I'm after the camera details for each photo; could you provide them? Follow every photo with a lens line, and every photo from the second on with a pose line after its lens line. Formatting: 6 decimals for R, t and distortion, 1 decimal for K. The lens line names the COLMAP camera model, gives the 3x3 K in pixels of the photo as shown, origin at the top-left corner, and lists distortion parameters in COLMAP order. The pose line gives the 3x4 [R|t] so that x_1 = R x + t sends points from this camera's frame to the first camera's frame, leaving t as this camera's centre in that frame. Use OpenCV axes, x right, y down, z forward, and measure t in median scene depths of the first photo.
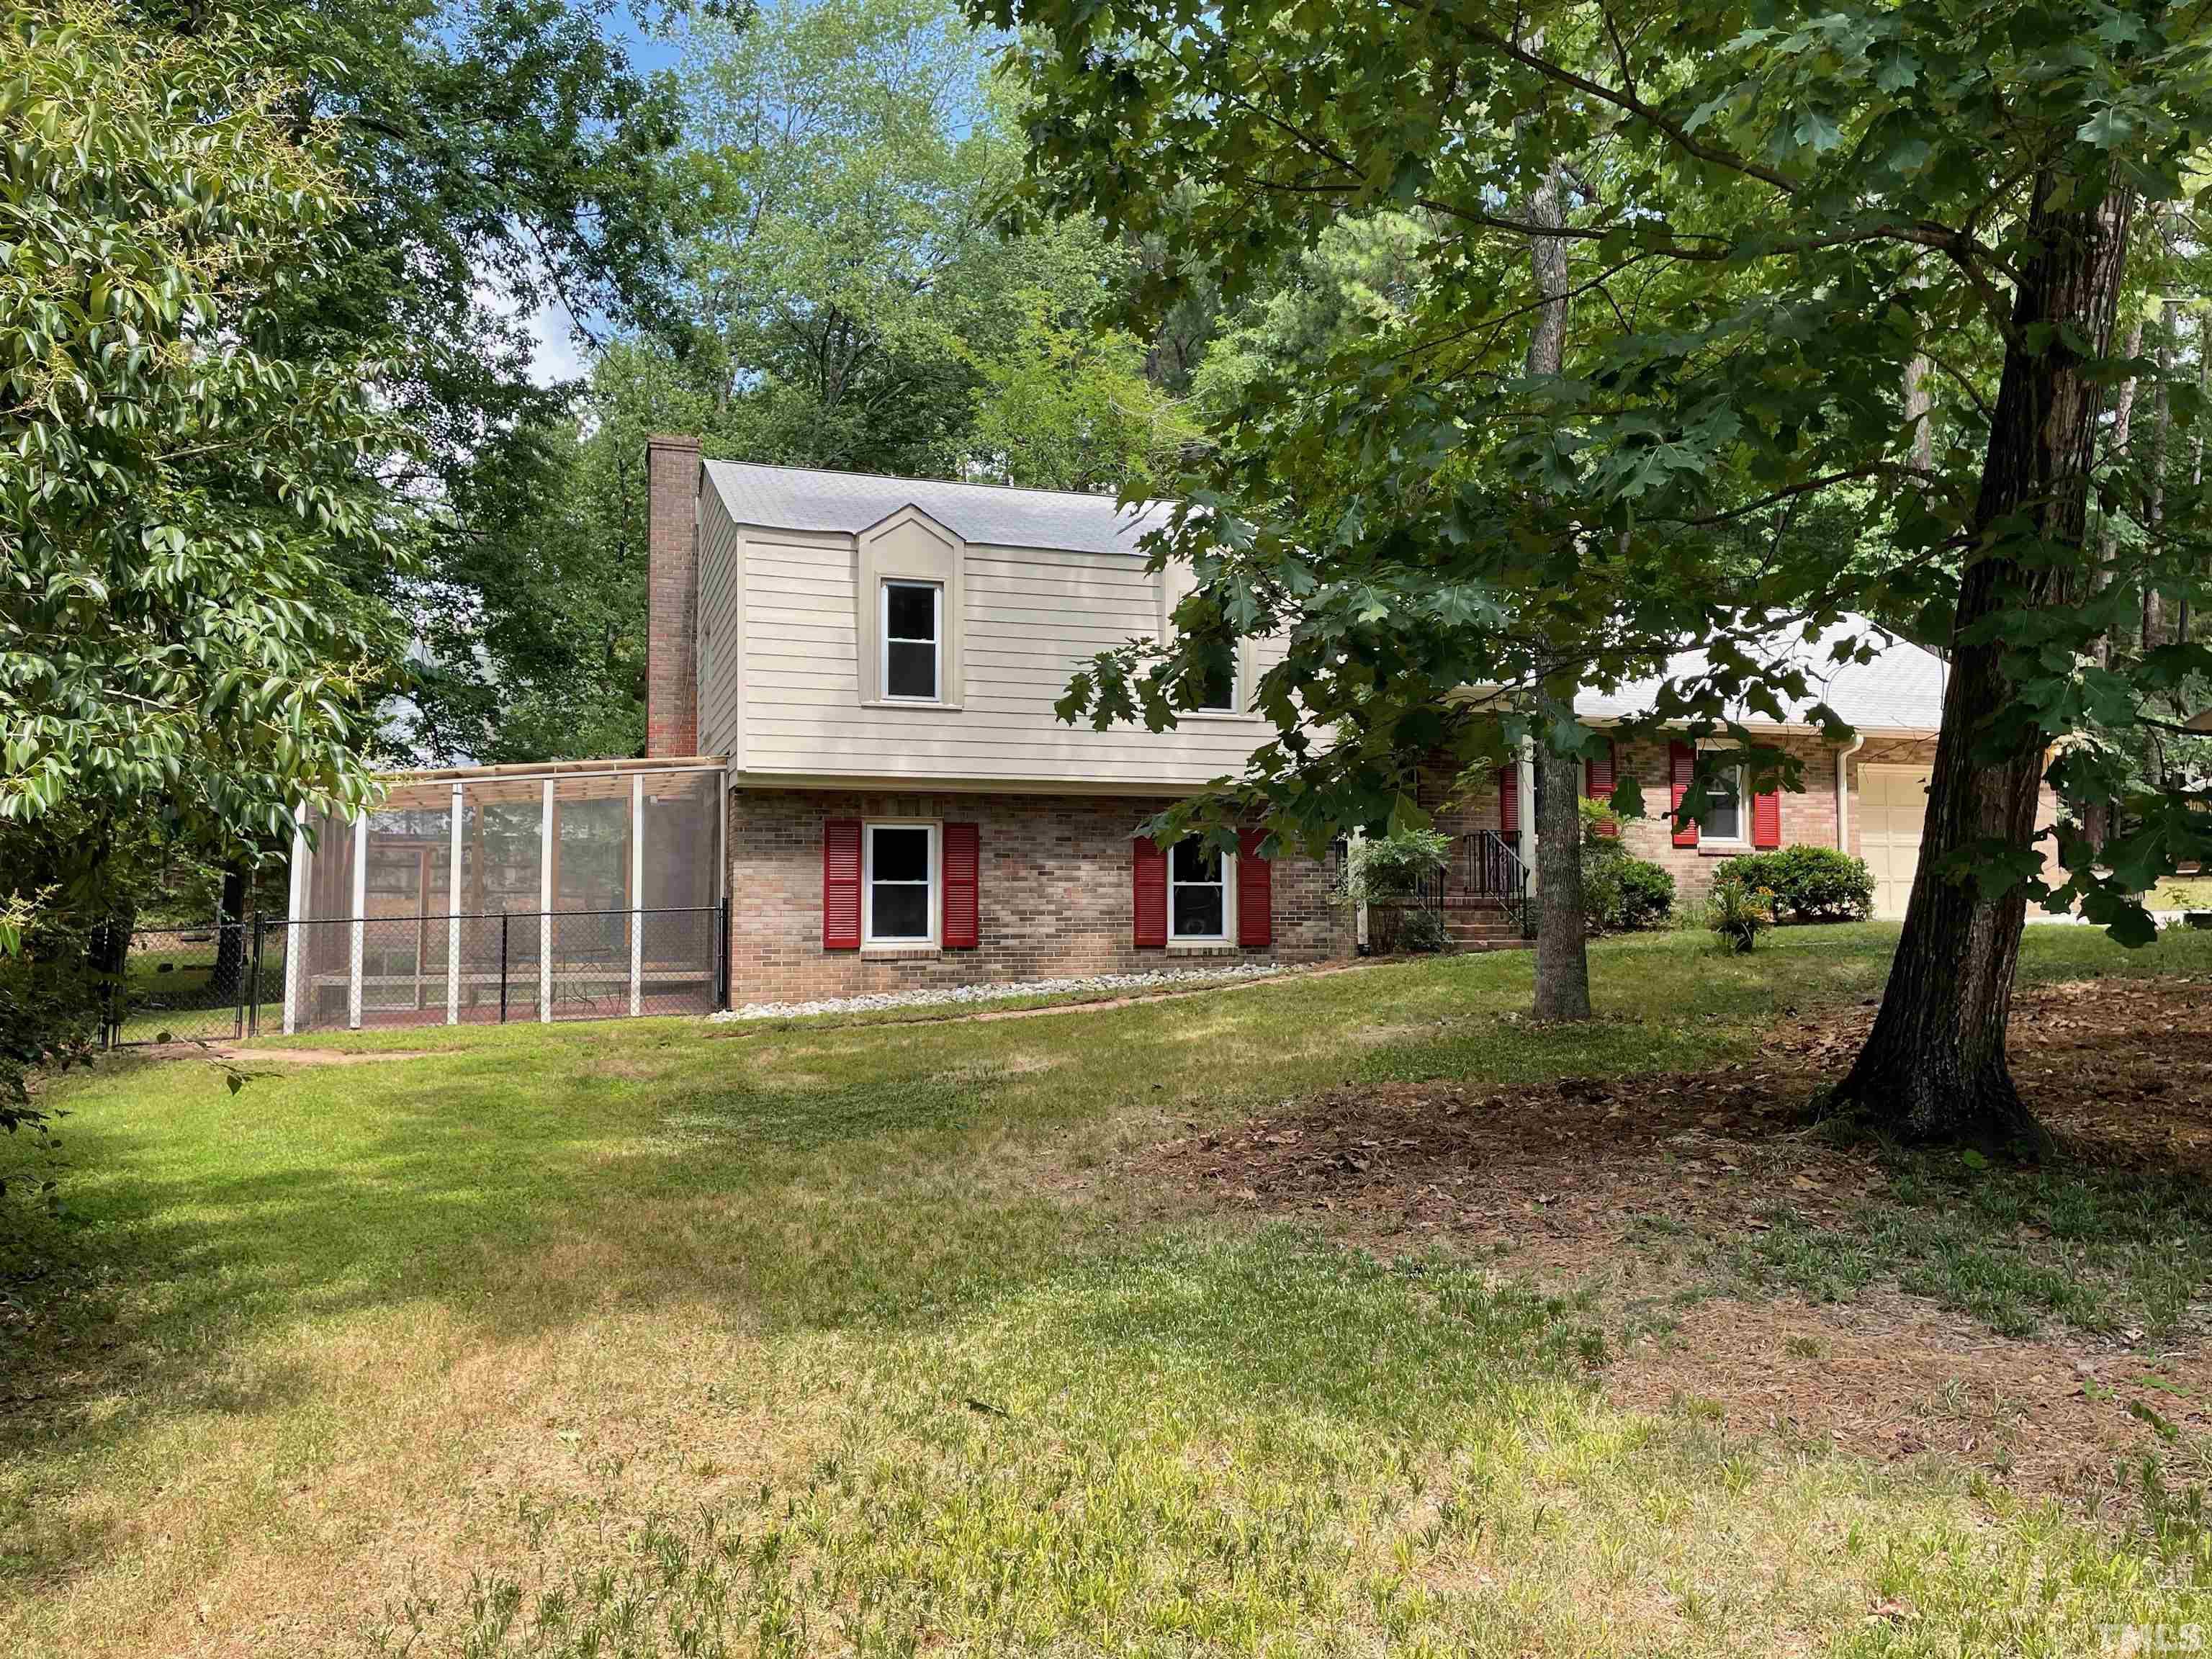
lens RADIAL K [[1686.7, 0, 1119.2], [0, 1686.7, 824.1], [0, 0, 1]] dist [0.066047, -0.012320]
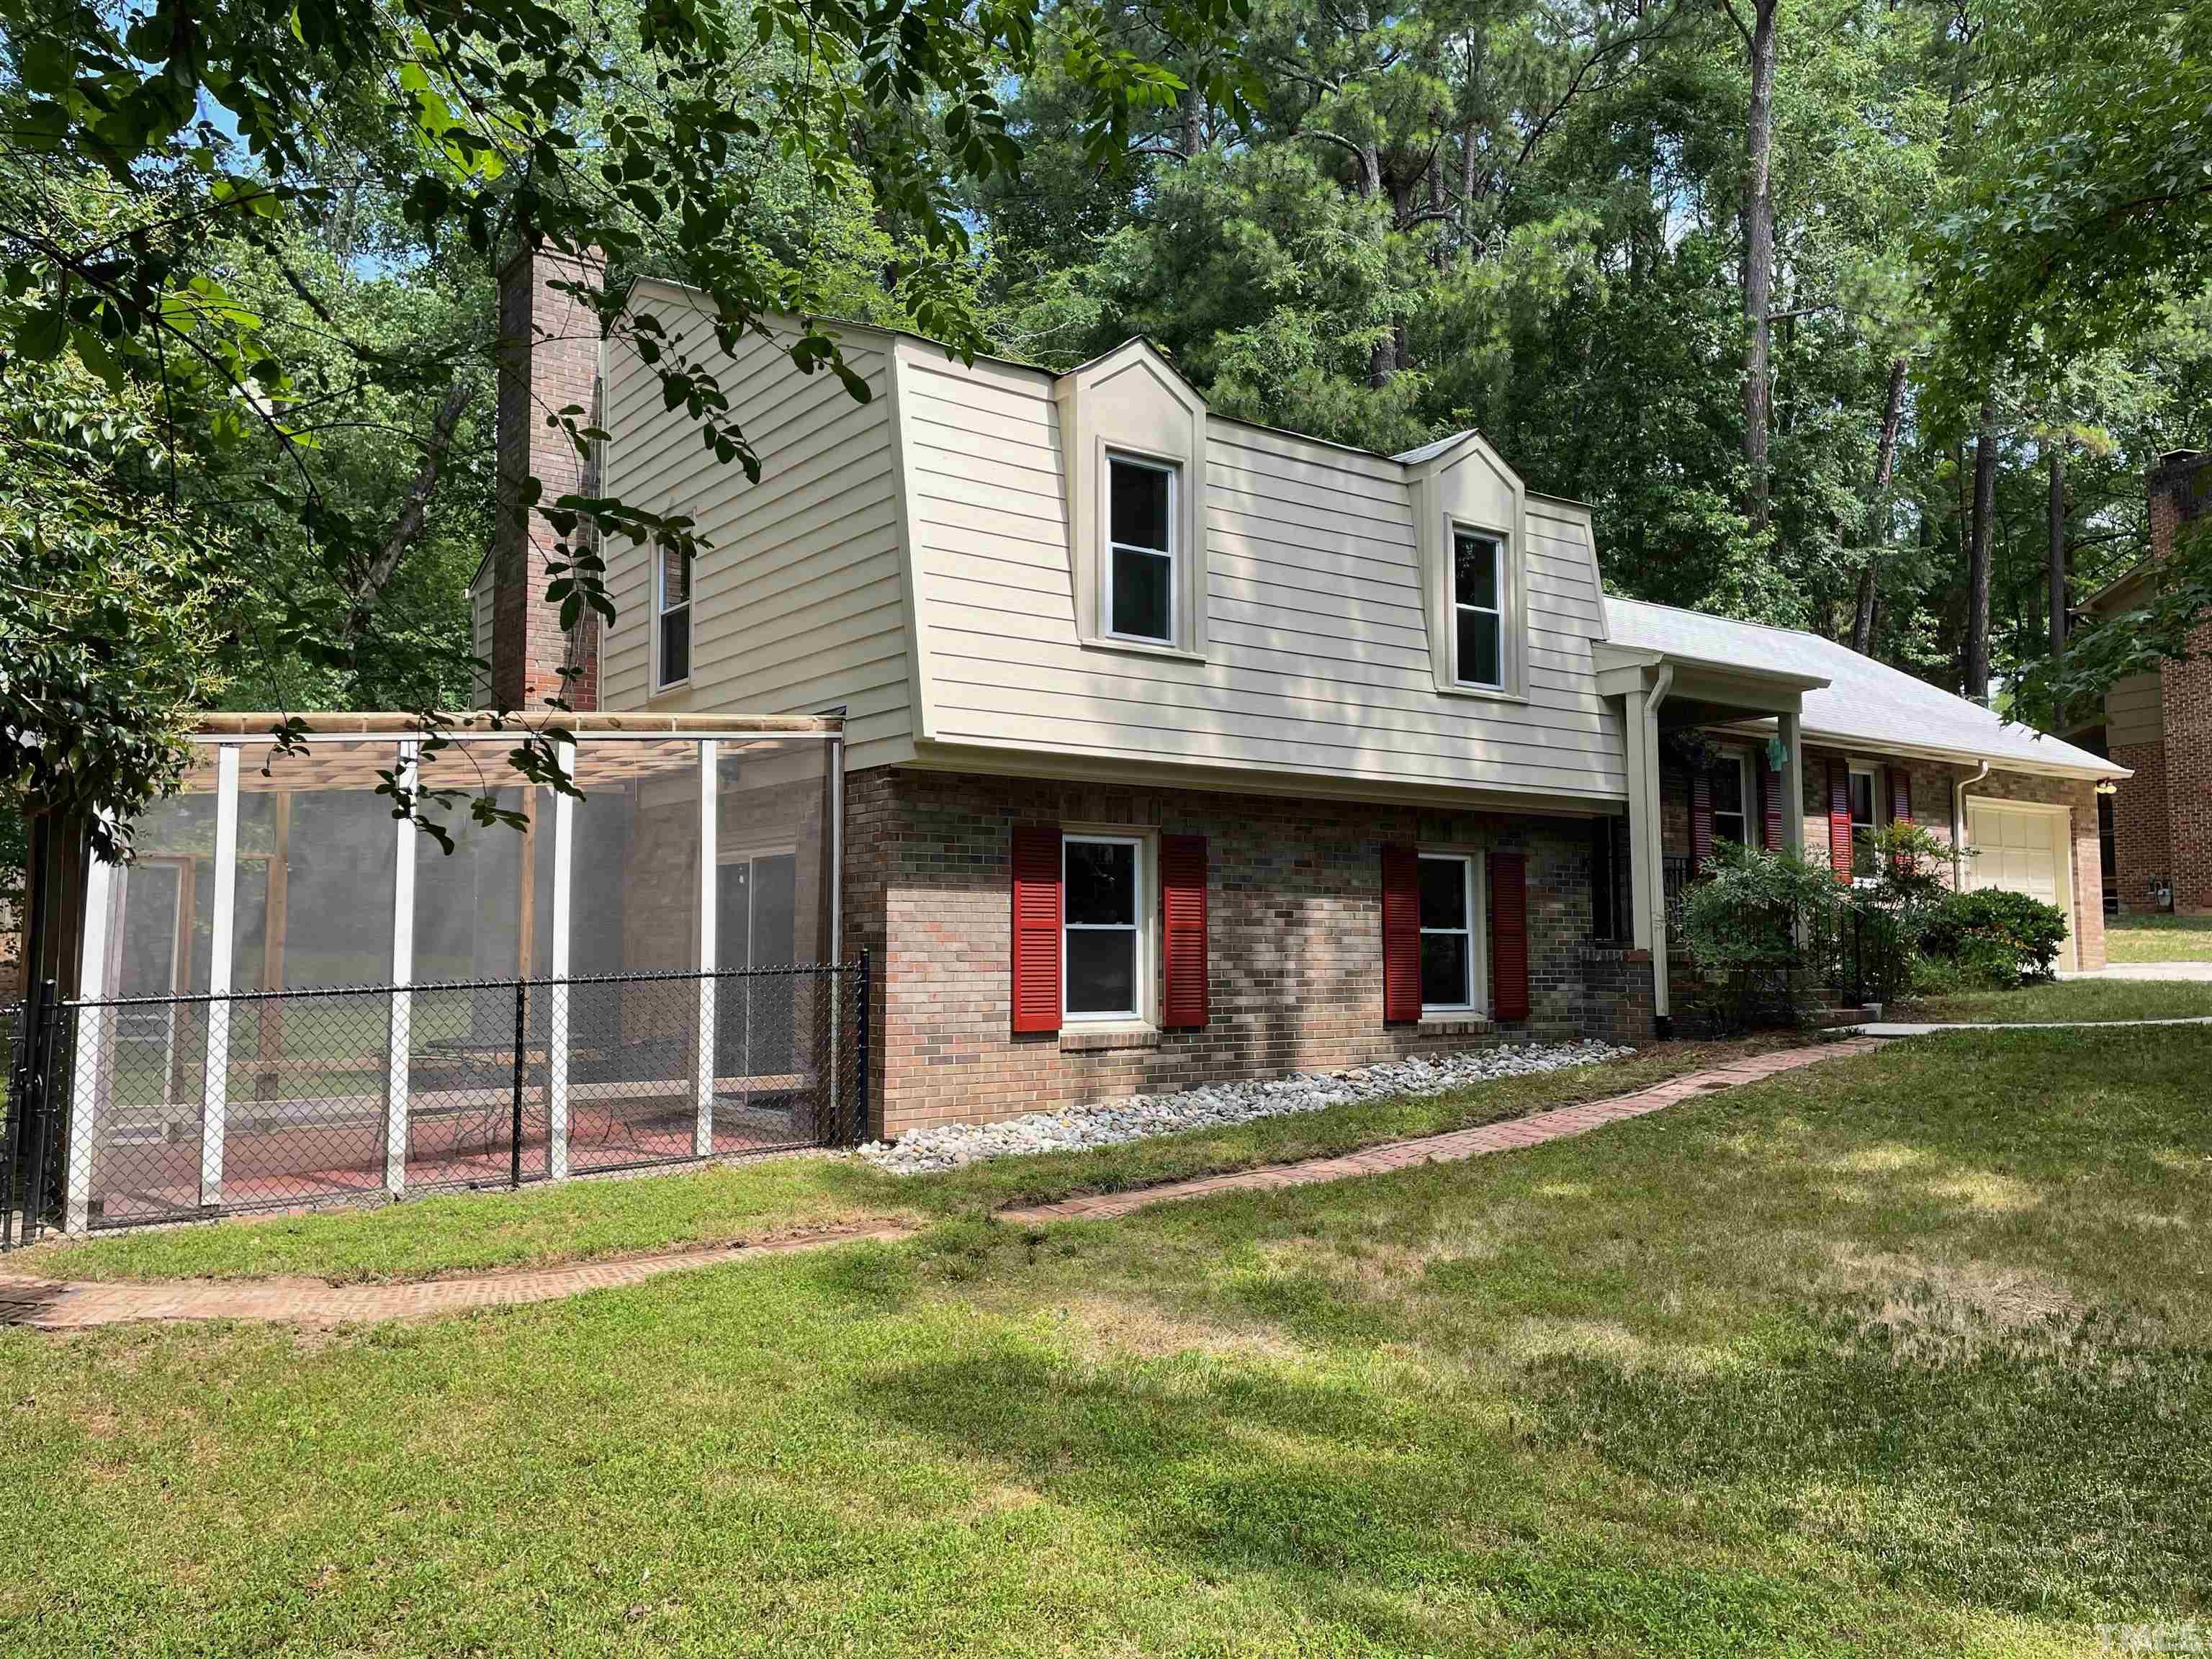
lens RADIAL K [[1686.7, 0, 1103.7], [0, 1686.7, 812.2], [0, 0, 1]] dist [0.066047, -0.012320]
pose [[0.947405, 0.026836, 0.318909, -0.333817], [-0.016924, 0.999285, -0.033813, 0.012840], [-0.319589, 0.026637, 0.947182, 0.396006]]
